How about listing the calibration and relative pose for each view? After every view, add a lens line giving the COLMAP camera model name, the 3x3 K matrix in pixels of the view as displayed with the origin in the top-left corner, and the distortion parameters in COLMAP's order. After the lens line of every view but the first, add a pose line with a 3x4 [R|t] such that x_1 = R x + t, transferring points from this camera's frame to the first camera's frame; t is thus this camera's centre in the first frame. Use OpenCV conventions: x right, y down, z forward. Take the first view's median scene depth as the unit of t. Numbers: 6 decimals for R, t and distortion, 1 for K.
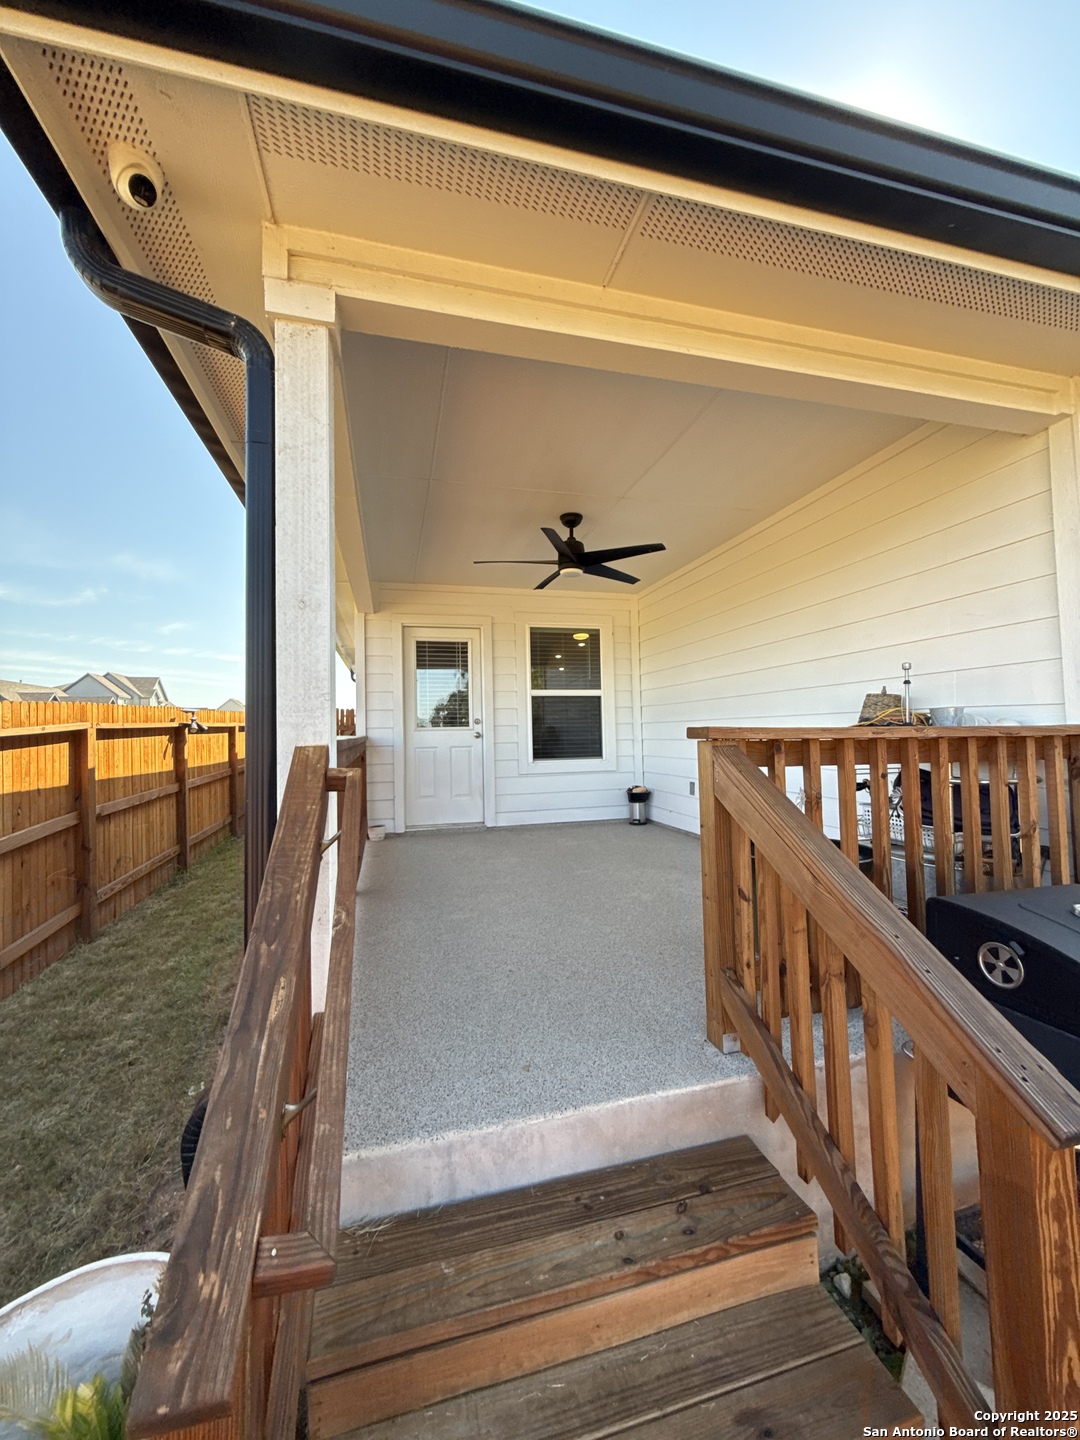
lens RADIAL K [[571.2, 0, 530.9], [0, 571.2, 712.4], [0, 0, 1]] dist [-0.005284, 0.002134]
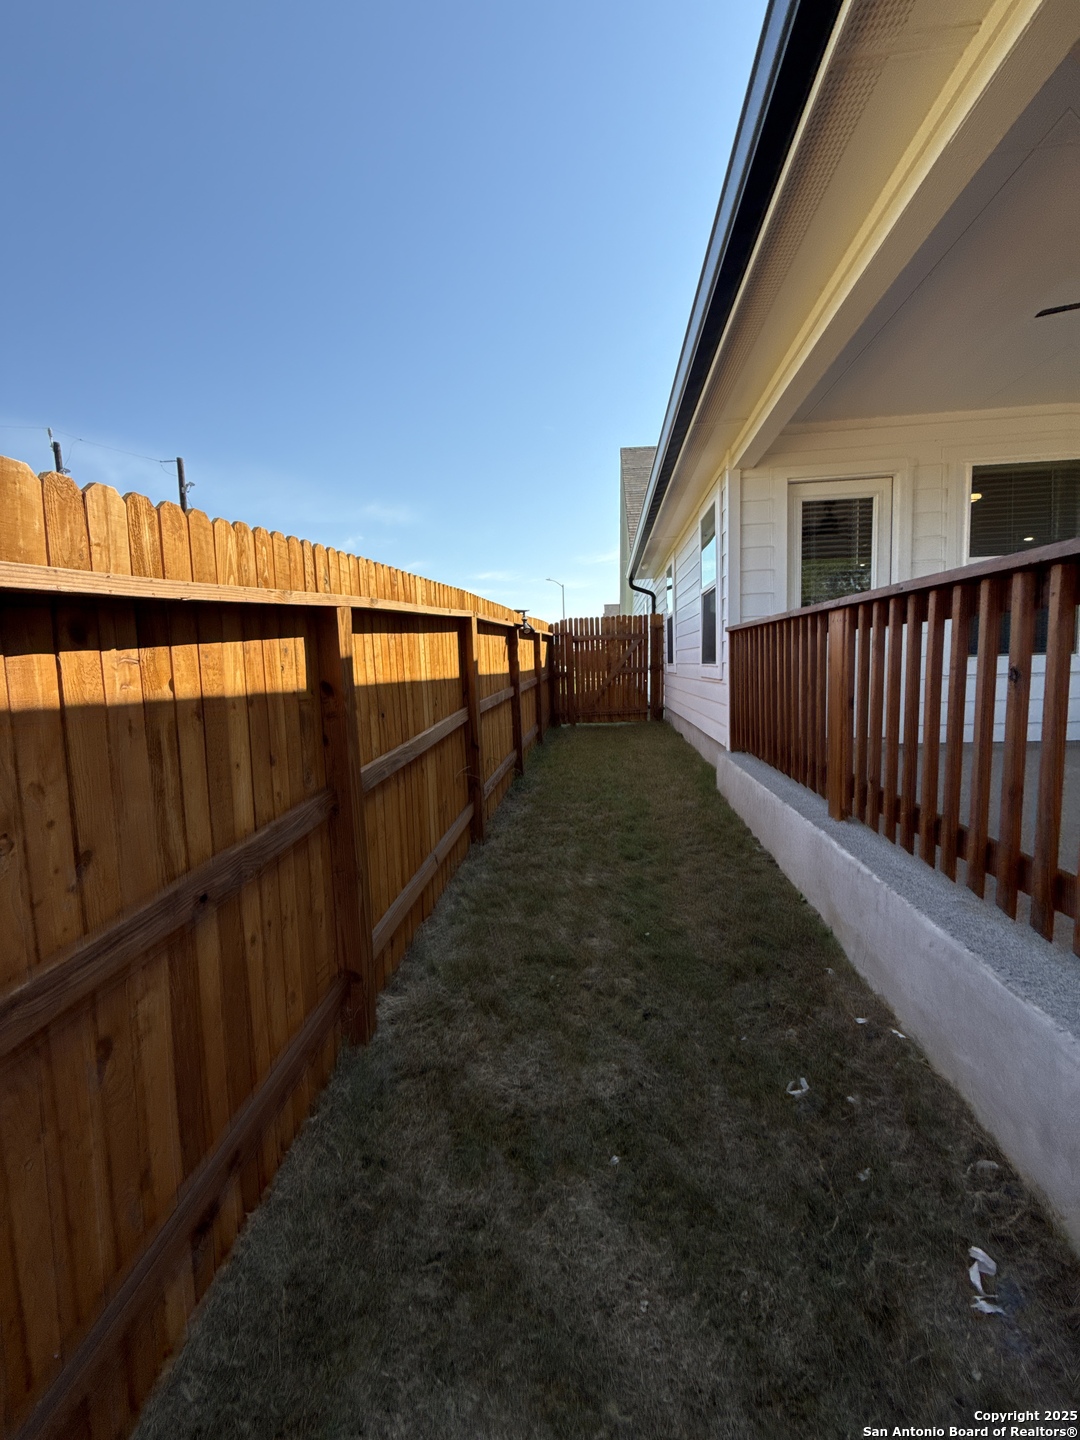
lens RADIAL K [[571.2, 0, 542.8], [0, 571.2, 717.7], [0, 0, 1]] dist [-0.005284, 0.002134]
pose [[0.938702, 0.023064, -0.343958, -0.381837], [0.025882, 0.990228, 0.137037, 0.070681], [0.343758, -0.137539, 0.928932, 0.187917]]
